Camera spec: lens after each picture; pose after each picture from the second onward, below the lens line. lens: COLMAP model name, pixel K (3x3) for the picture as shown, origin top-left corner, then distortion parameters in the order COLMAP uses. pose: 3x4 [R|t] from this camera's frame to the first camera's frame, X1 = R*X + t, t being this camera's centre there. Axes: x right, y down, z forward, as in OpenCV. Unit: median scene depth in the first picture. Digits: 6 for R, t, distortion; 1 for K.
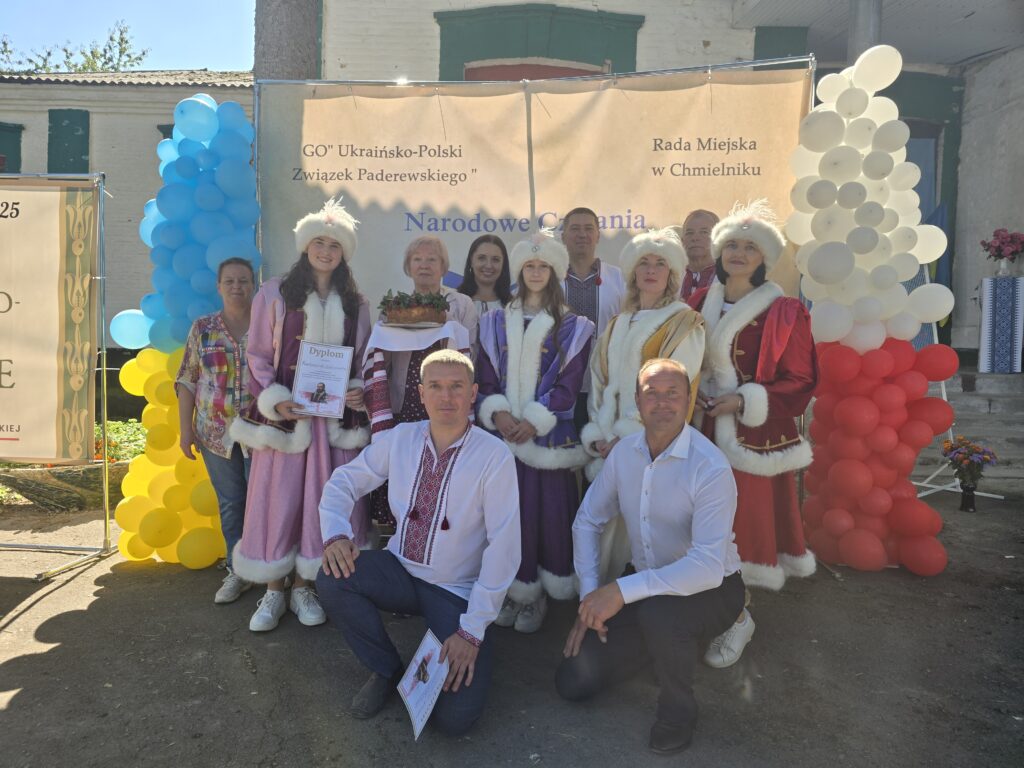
lens RADIAL K [[700.7, 0, 505.6], [0, 700.7, 381.8], [0, 0, 1]] dist [0.008613, -0.000105]
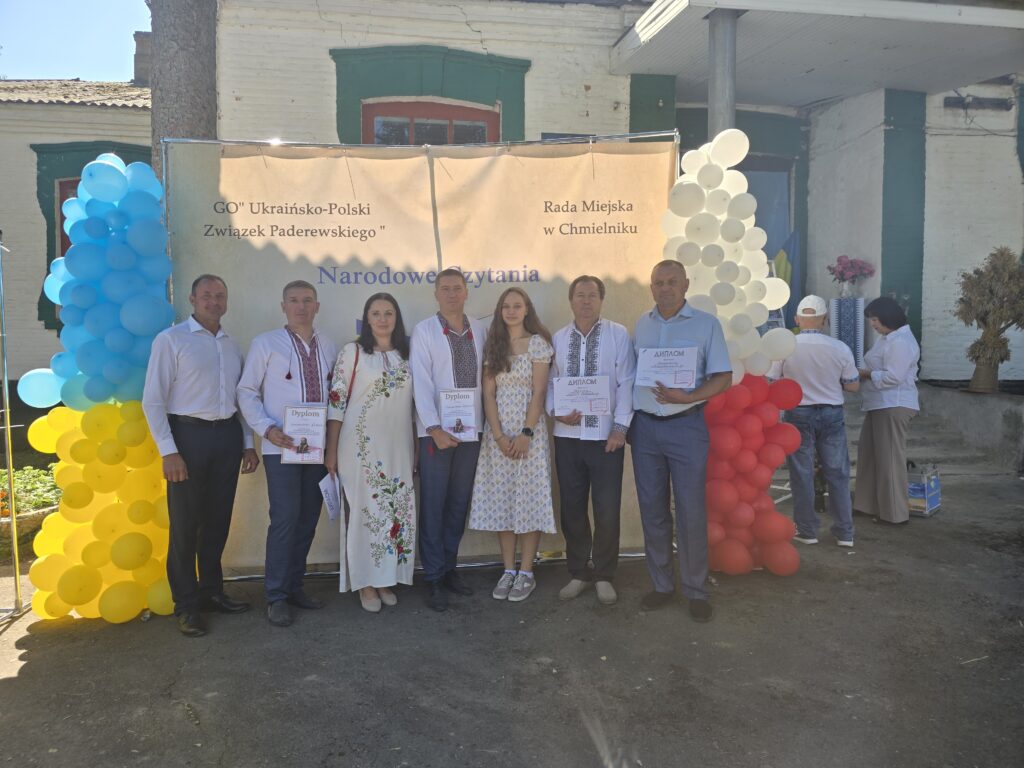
lens RADIAL K [[694.0, 0, 507.5], [0, 694.0, 377.2], [0, 0, 1]] dist [0.049220, -0.044076]
pose [[0.988475, -0.032589, 0.147833, -0.021292], [0.033863, 0.999408, -0.006106, -0.059952], [-0.147547, 0.011041, 0.988993, -0.088582]]
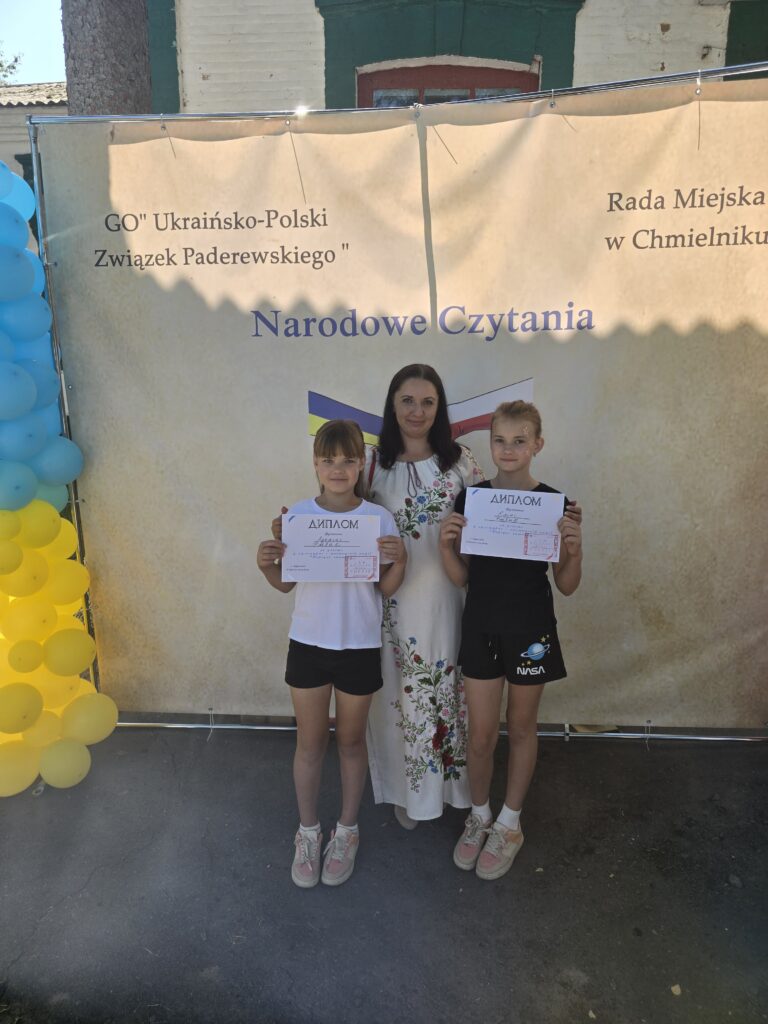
lens RADIAL K [[688.6, 0, 403.5], [0, 688.6, 500.0], [0, 0, 1]] dist [0.007273, -0.004127]
pose [[0.999076, -0.014532, -0.040458, 0.037469], [0.020310, 0.989032, 0.146295, -0.156019], [0.037888, -0.146982, 0.988413, 0.298134]]
